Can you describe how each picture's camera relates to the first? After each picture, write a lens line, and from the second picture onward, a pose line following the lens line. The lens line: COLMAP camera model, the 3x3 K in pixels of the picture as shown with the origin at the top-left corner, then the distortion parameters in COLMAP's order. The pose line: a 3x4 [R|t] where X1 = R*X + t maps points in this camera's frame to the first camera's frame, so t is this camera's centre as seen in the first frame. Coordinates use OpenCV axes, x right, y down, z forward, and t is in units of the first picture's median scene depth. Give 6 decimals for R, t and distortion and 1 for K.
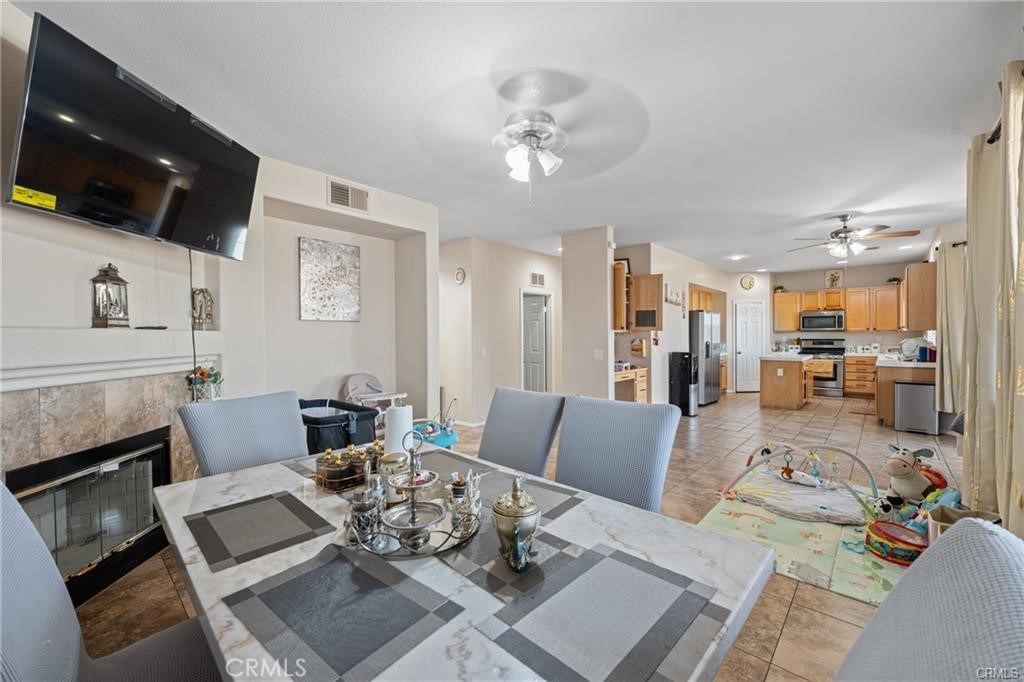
lens RADIAL K [[414.5, 0, 508.7], [0, 414.5, 338.3], [0, 0, 1]] dist [-0.001044, -0.000074]
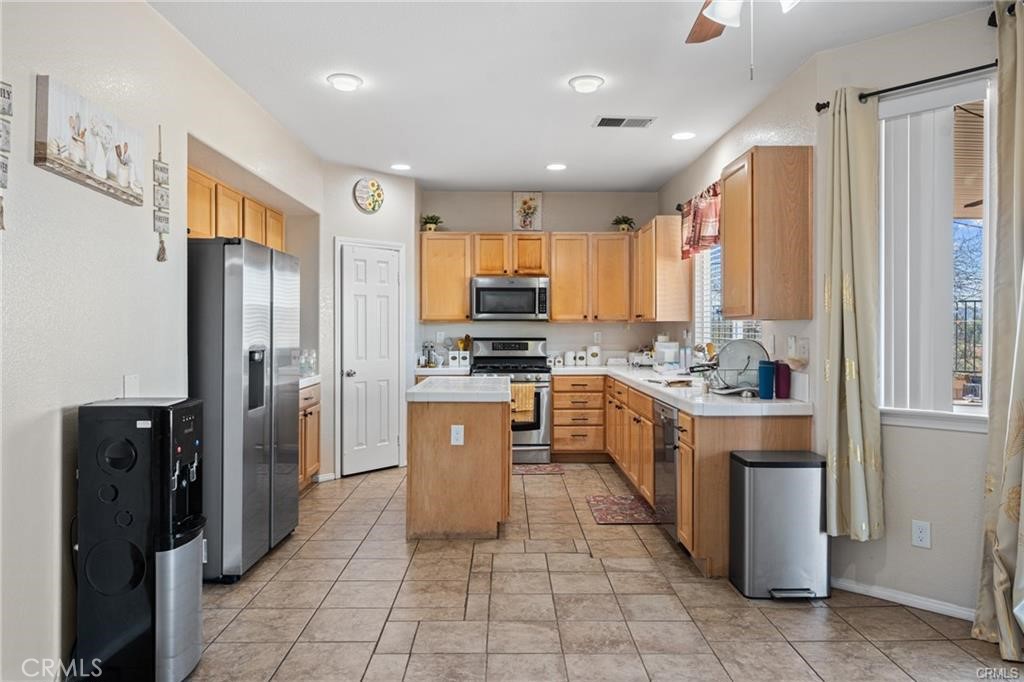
lens RADIAL K [[682.7, 0, 511.7], [0, 682.7, 334.0], [0, 0, 1]] dist [0.000978, -0.000620]
pose [[0.730611, 0.000212, 0.682793, 0.249985], [-0.001937, 0.999997, 0.001763, -0.003954], [-0.682791, -0.002611, 0.730609, 0.464320]]
